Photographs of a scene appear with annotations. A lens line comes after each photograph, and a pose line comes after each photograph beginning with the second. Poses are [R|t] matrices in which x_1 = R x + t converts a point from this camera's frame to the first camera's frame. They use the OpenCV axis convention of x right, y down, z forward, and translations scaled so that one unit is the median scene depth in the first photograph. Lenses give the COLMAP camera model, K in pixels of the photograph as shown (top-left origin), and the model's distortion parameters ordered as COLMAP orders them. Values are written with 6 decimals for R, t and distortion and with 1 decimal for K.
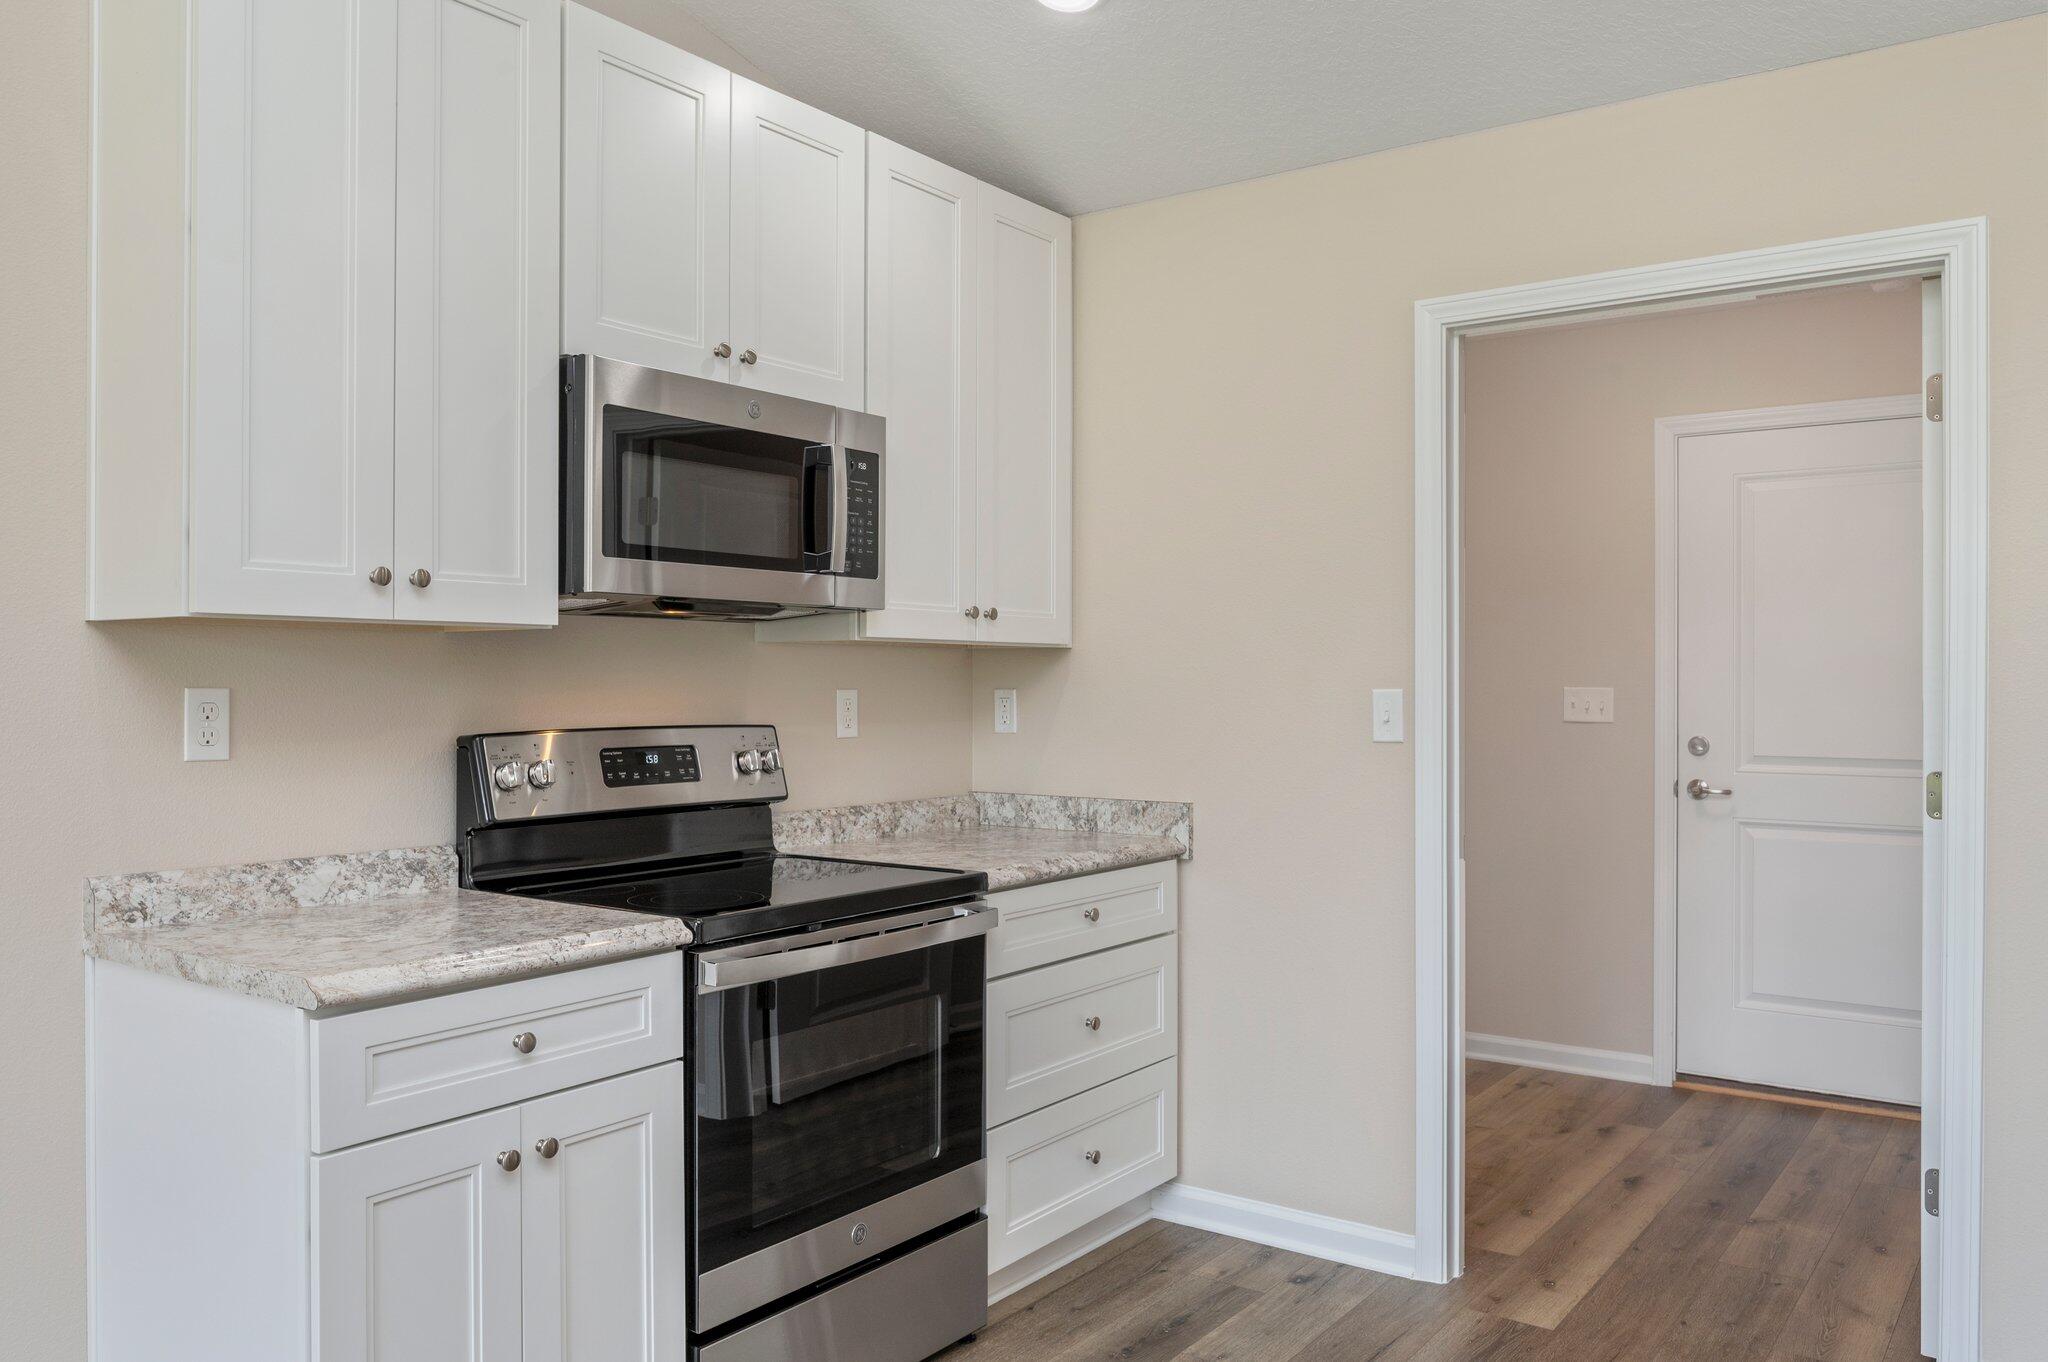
lens RADIAL K [[1529.7, 0, 1024.2], [0, 1529.7, 686.3], [0, 0, 1]] dist [-0.004852, -0.001257]
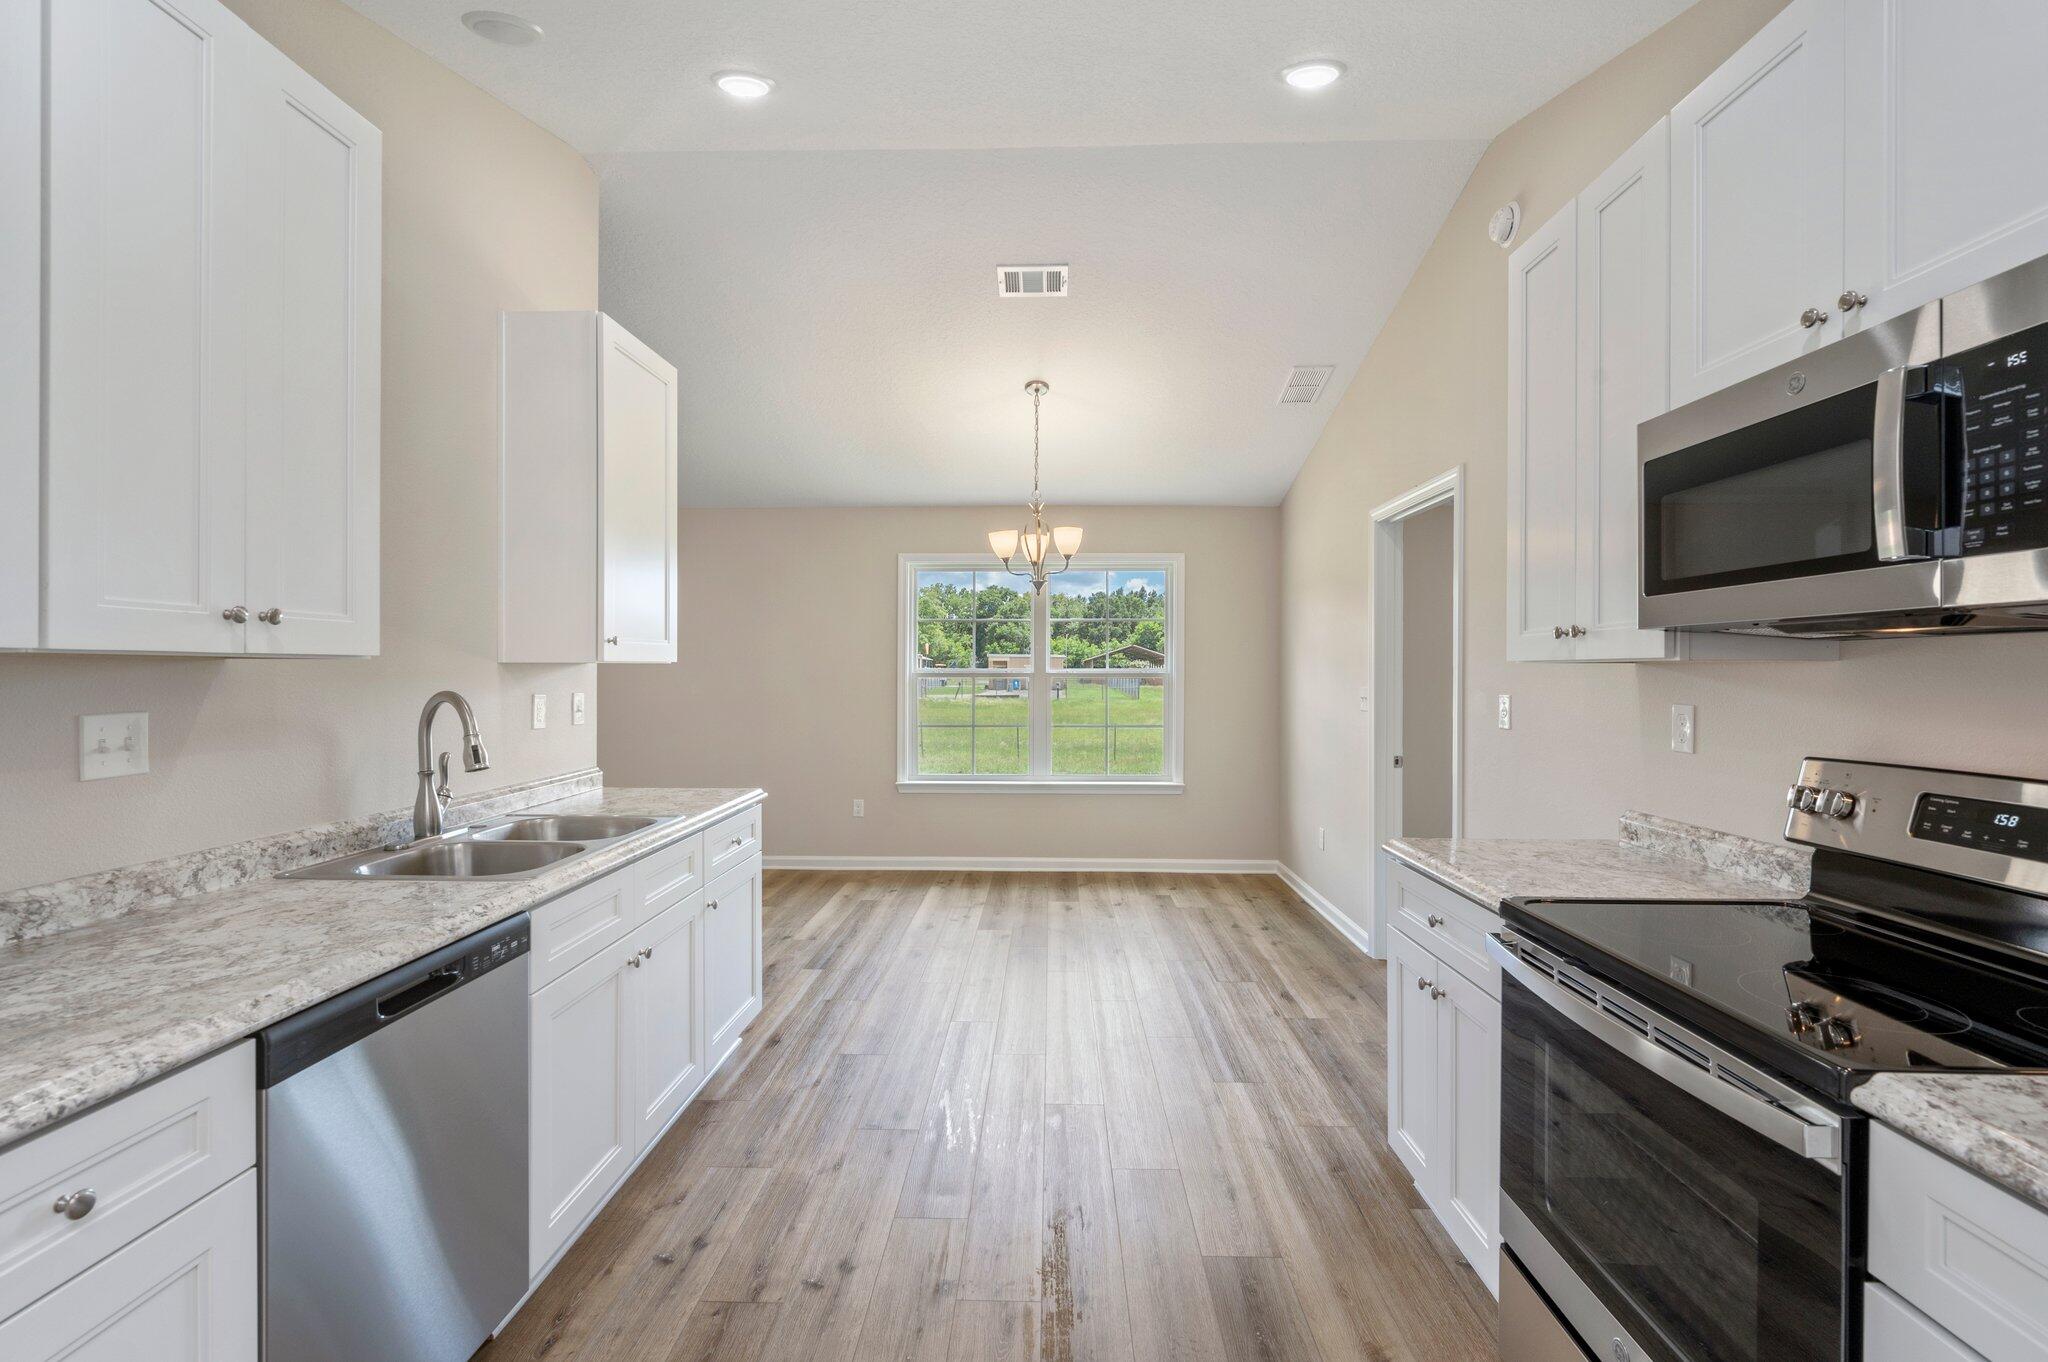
lens RADIAL K [[889.3, 0, 1023.7], [0, 889.3, 672.4], [0, 0, 1]] dist [0.000980, 0.000032]
pose [[-0.830061, -0.003277, -0.557663, 0.467597], [-0.005887, 0.999979, 0.002887, -0.027659], [0.557641, 0.005679, -0.830063, 1.263438]]
